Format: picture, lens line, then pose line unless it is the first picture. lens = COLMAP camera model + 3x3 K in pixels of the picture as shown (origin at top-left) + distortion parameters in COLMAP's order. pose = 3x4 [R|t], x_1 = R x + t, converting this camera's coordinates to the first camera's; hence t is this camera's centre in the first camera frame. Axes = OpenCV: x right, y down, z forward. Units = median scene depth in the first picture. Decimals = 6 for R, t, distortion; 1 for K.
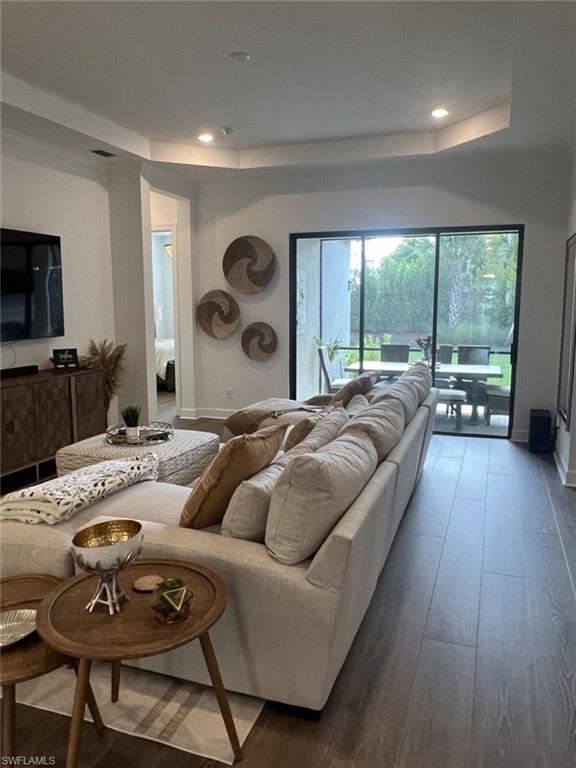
lens RADIAL K [[578.6, 0, 287.9], [0, 578.6, 387.4], [0, 0, 1]] dist [0.009551, 0.004268]
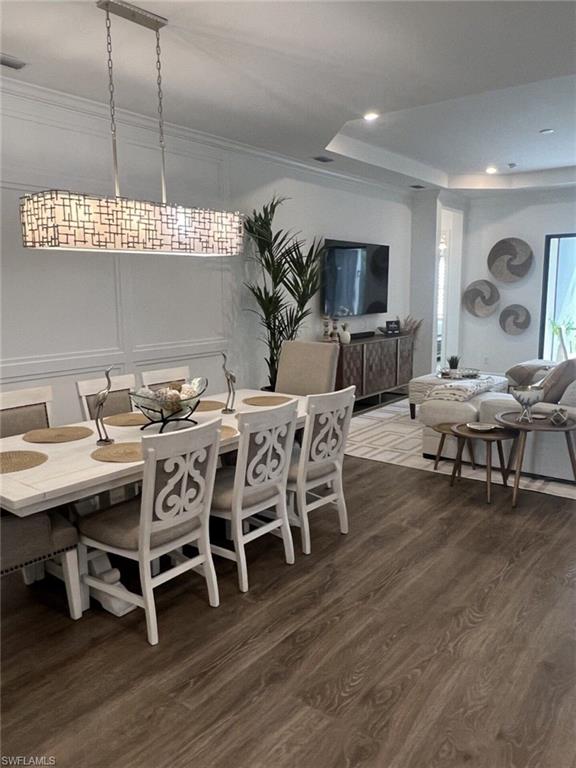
lens RADIAL K [[578.6, 0, 288.4], [0, 578.6, 379.5], [0, 0, 1]] dist [0.009551, 0.004268]
pose [[0.951981, 0.043317, -0.303079, -0.149386], [-0.040975, 0.999061, 0.014084, 0.063295], [0.303404, -0.000989, 0.952861, -0.429513]]
